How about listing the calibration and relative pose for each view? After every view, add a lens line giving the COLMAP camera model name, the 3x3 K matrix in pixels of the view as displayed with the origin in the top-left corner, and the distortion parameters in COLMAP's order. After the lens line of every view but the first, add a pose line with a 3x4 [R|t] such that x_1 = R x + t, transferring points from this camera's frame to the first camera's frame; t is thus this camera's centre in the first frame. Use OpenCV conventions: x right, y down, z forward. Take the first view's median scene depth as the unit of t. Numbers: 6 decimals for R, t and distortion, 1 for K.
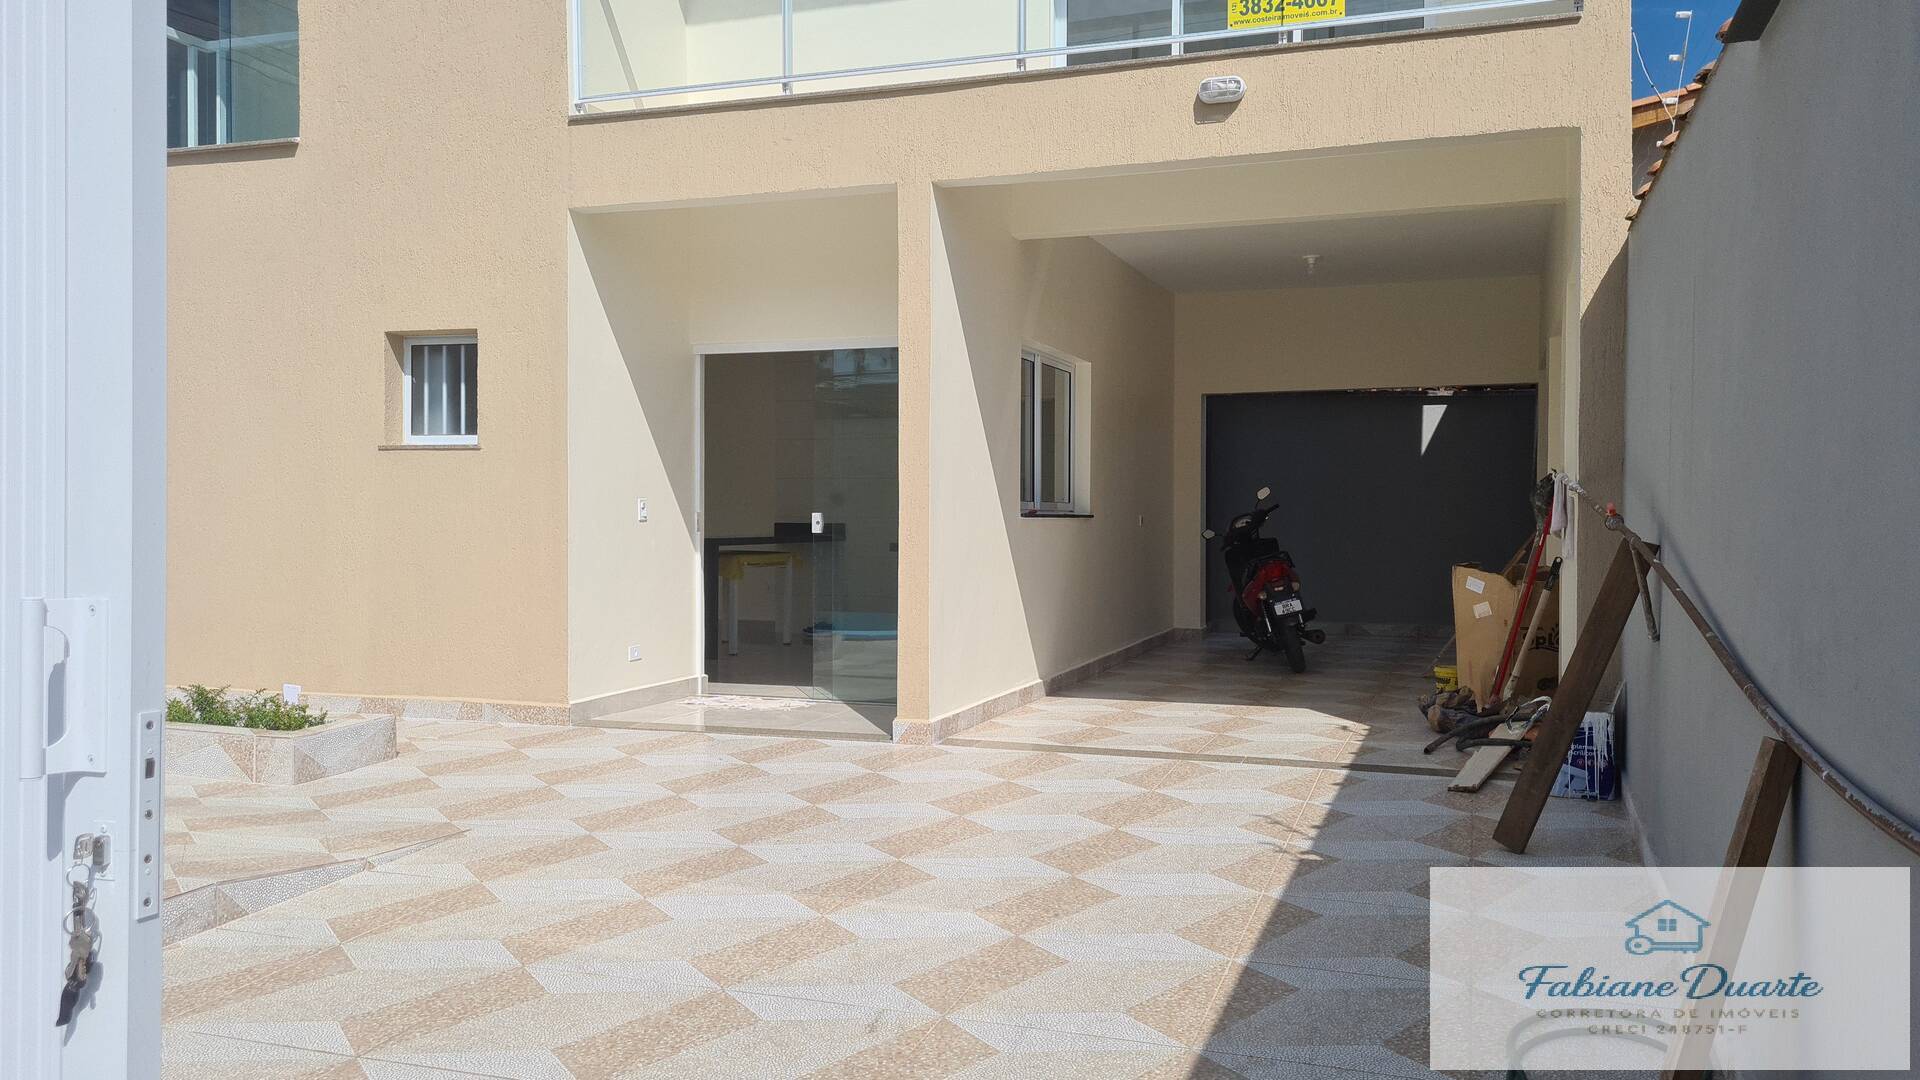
lens RADIAL K [[1450.2, 0, 968.6], [0, 1450.2, 538.2], [0, 0, 1]] dist [0.050633, -0.003466]
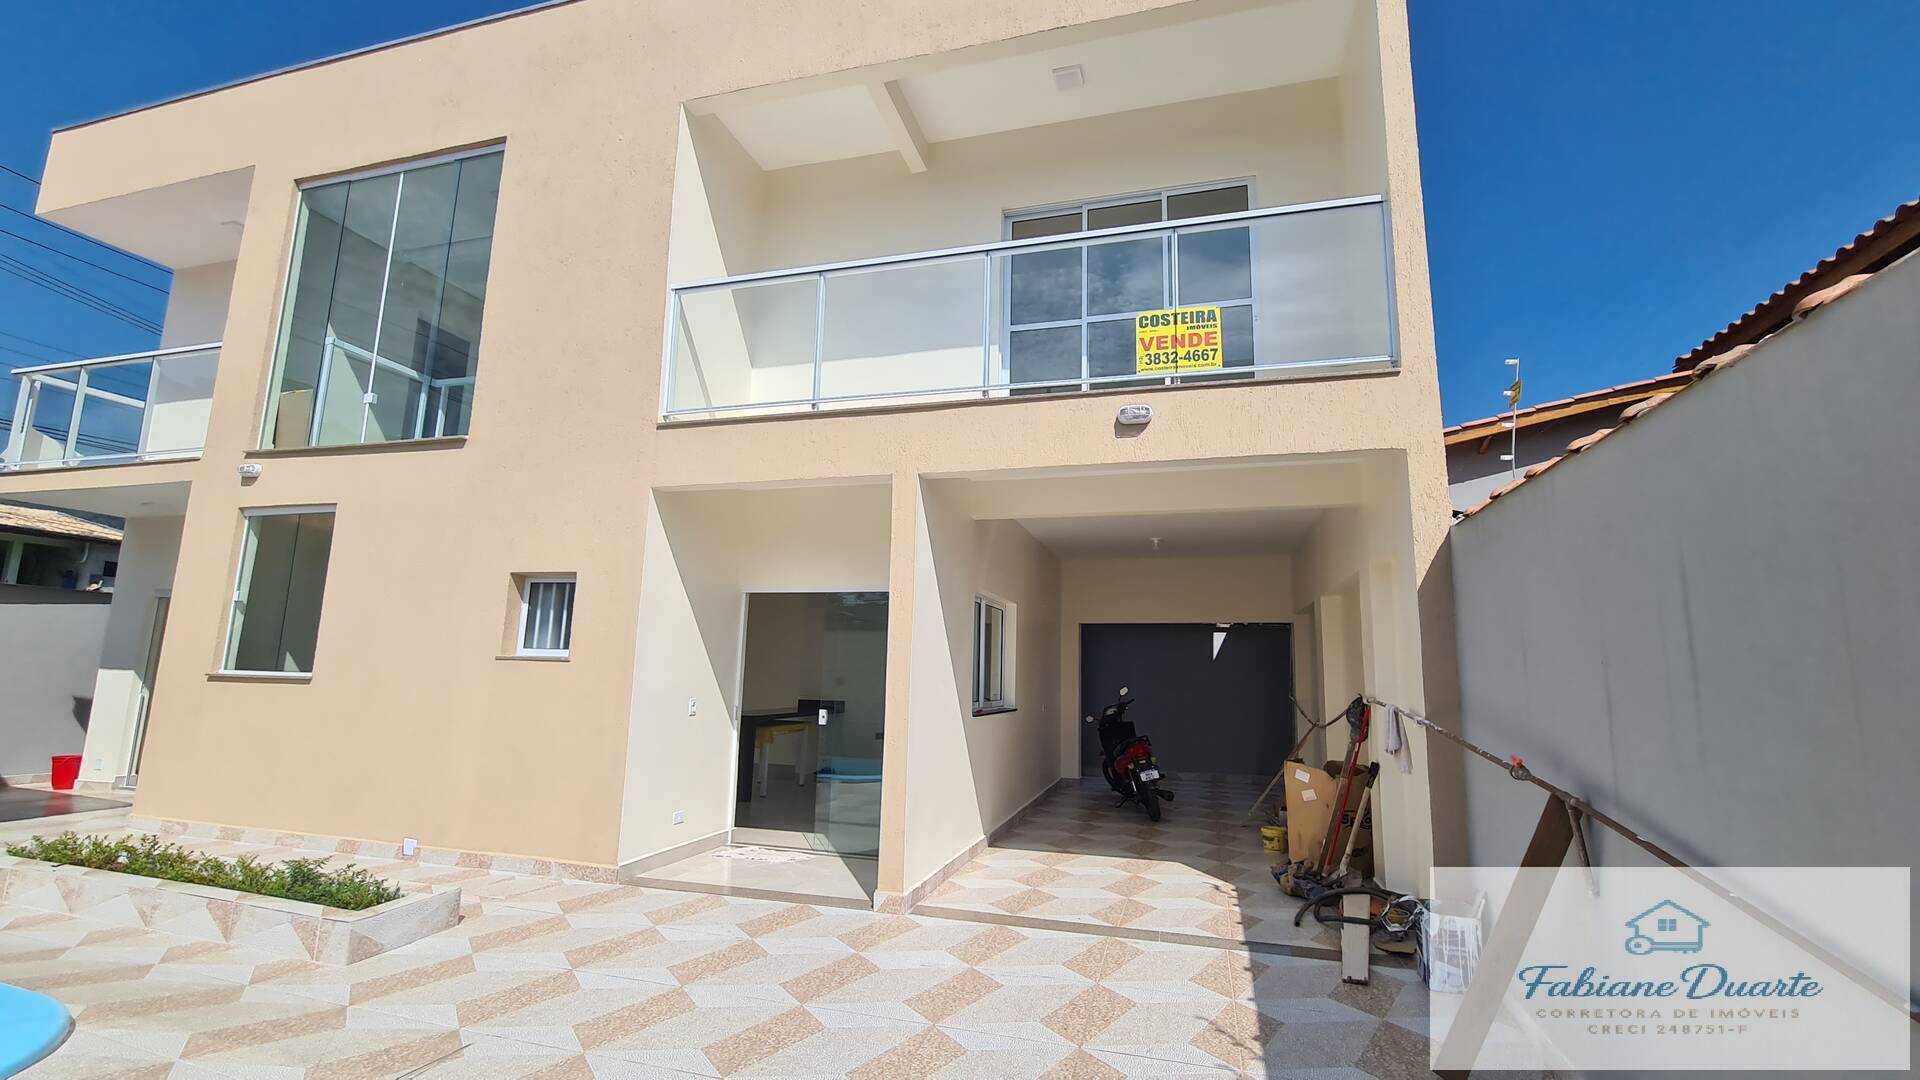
lens RADIAL K [[787.1, 0, 963.3], [0, 787.1, 554.8], [0, 0, 1]] dist [-0.005277, 0.000071]
pose [[0.997993, 0.028909, 0.056341, -0.019716], [-0.019116, 0.985741, -0.167178, -0.043376], [-0.060370, 0.165765, 0.984316, 0.254762]]
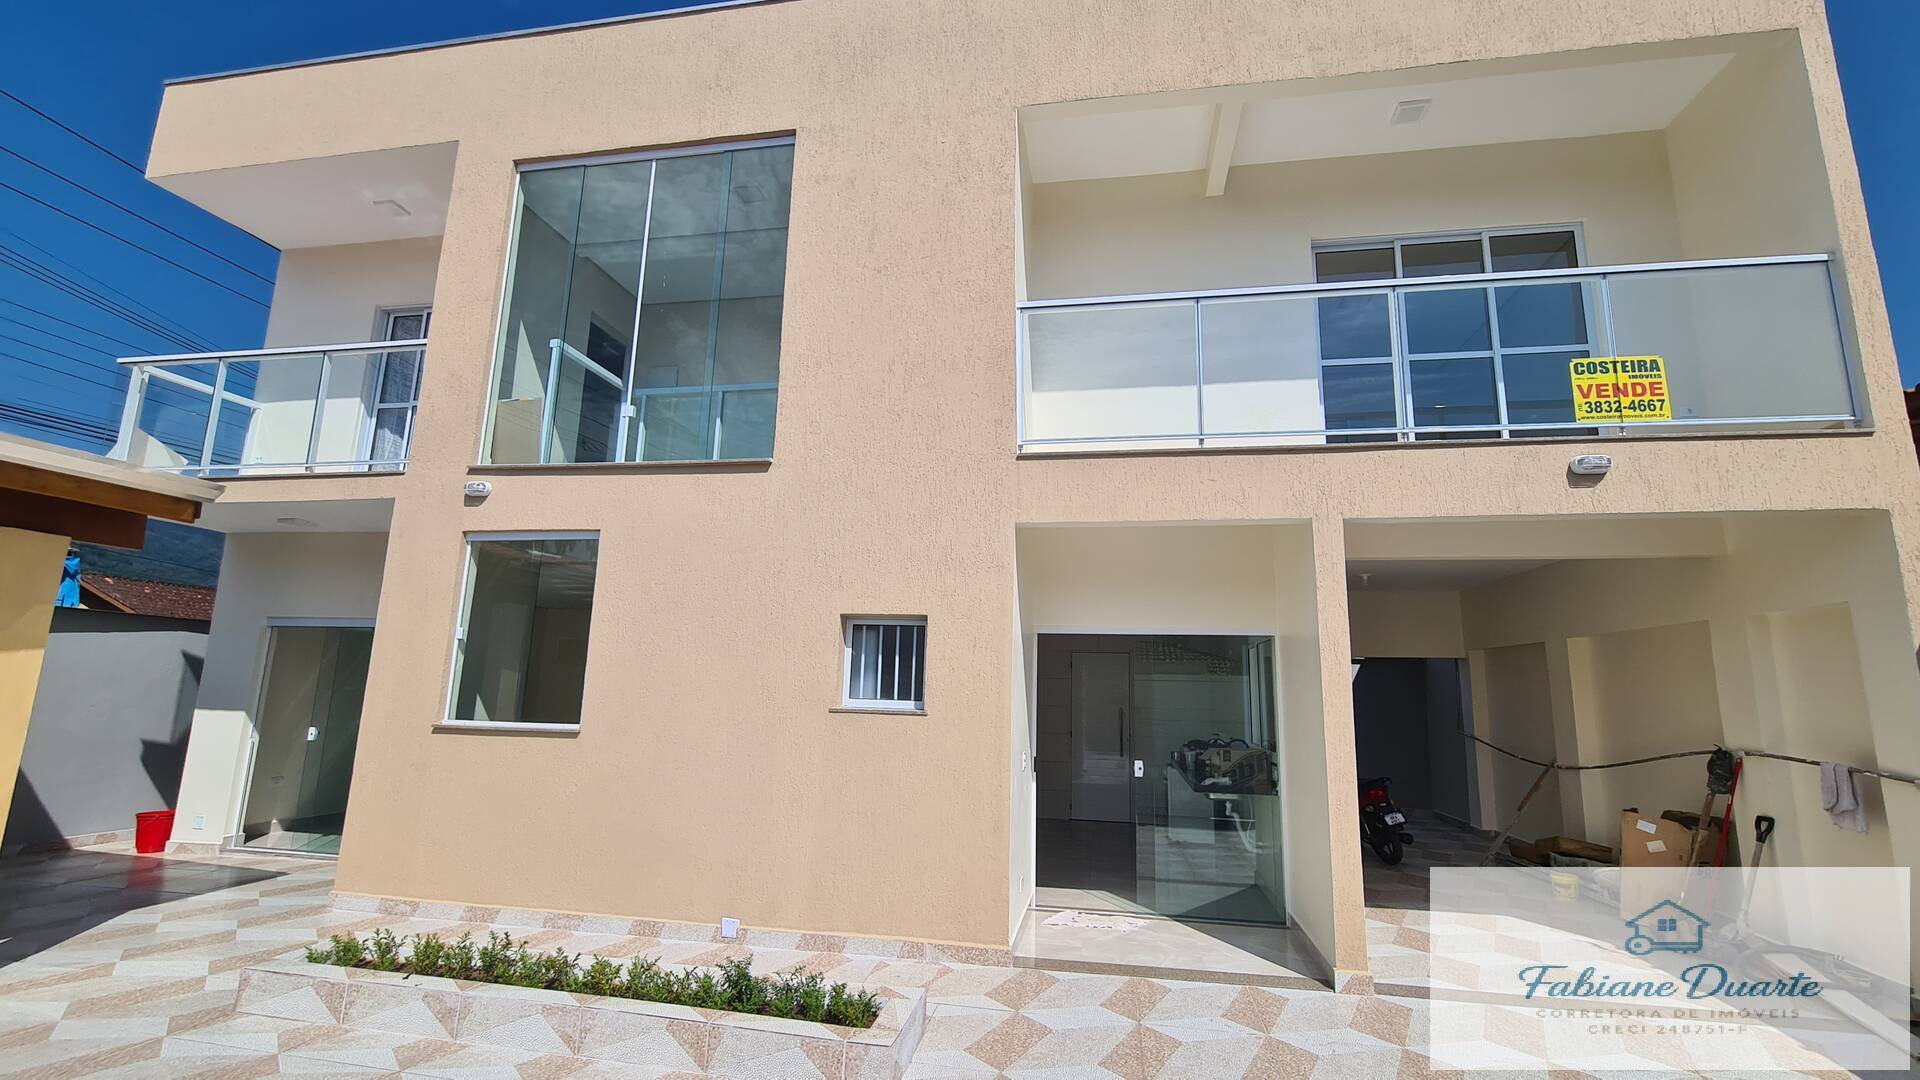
lens RADIAL K [[787.1, 0, 963.3], [0, 787.1, 554.8], [0, 0, 1]] dist [-0.005277, 0.000071]
pose [[0.987350, 0.046329, 0.151634, -0.405340], [-0.017589, 0.982459, -0.185645, -0.070279], [-0.157575, 0.180630, 0.970846, 0.342531]]
